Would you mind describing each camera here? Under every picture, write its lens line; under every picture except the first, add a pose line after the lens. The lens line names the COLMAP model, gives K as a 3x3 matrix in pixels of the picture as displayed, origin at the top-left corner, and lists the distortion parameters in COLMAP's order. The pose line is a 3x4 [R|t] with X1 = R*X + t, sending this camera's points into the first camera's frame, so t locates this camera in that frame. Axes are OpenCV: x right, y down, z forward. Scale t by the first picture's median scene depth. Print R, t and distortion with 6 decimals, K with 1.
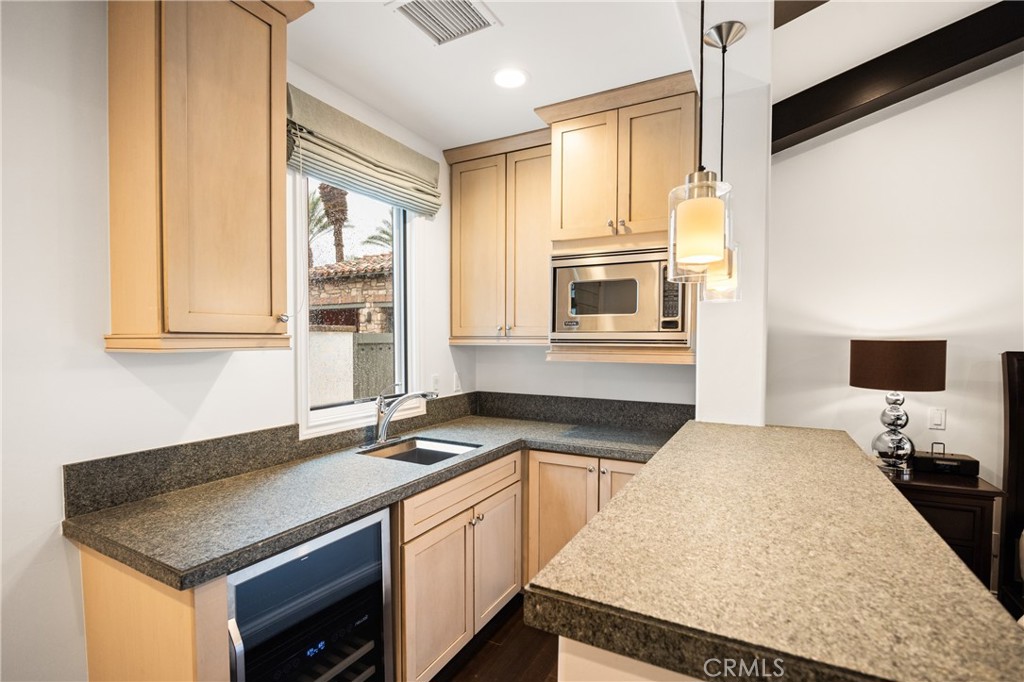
lens RADIAL K [[478.5, 0, 513.6], [0, 478.5, 351.6], [0, 0, 1]] dist [-0.012245, -0.000210]
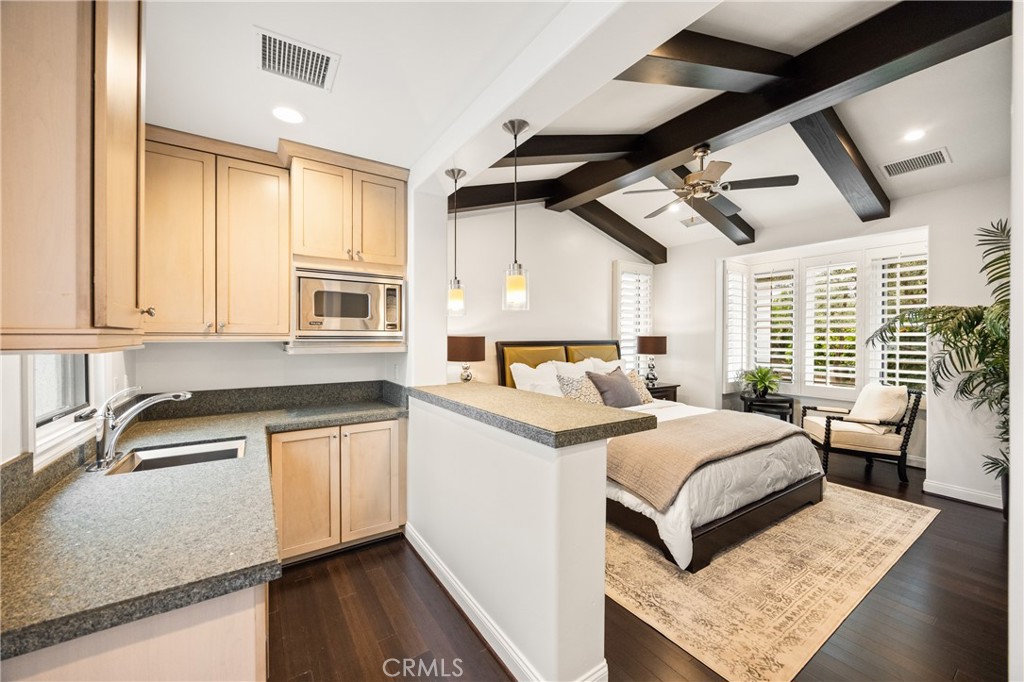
lens RADIAL K [[394.6, 0, 515.8], [0, 394.6, 336.2], [0, 0, 1]] dist [-0.001098, -0.000055]
pose [[0.468705, -0.000494, 0.883355, -0.550712], [0.022203, 0.999690, -0.011222, -0.002127], [-0.883076, 0.024873, 0.468571, 0.053858]]
